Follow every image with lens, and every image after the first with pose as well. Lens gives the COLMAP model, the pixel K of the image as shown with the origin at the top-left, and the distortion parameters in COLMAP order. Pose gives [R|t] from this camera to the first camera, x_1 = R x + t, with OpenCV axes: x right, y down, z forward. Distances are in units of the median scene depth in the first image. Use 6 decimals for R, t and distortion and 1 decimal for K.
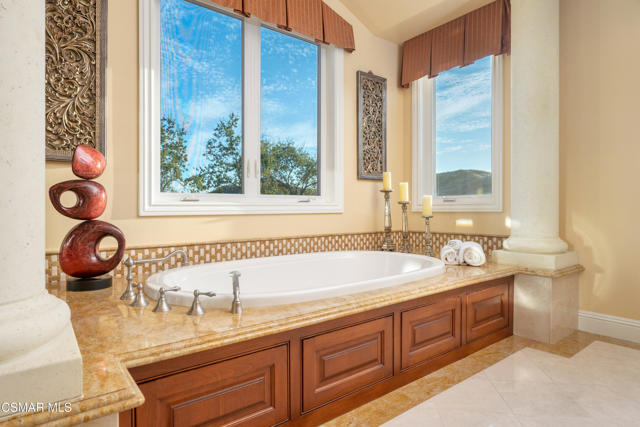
lens RADIAL K [[366.0, 0, 320.0], [0, 366.0, 213.5], [0, 0, 1]] dist [-0.002945, -0.000417]
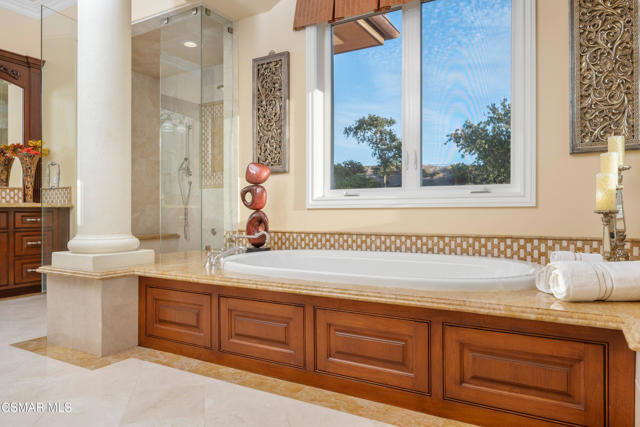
lens RADIAL K [[438.5, 0, 320.0], [0, 438.5, 213.5], [0, 0, 1]] dist [0.000982, 0.000031]
pose [[0.368205, 0.009549, -0.929696, 1.081718], [-0.008170, 0.999942, 0.007035, 0.014070], [0.929709, 0.005005, 0.368261, 0.499914]]
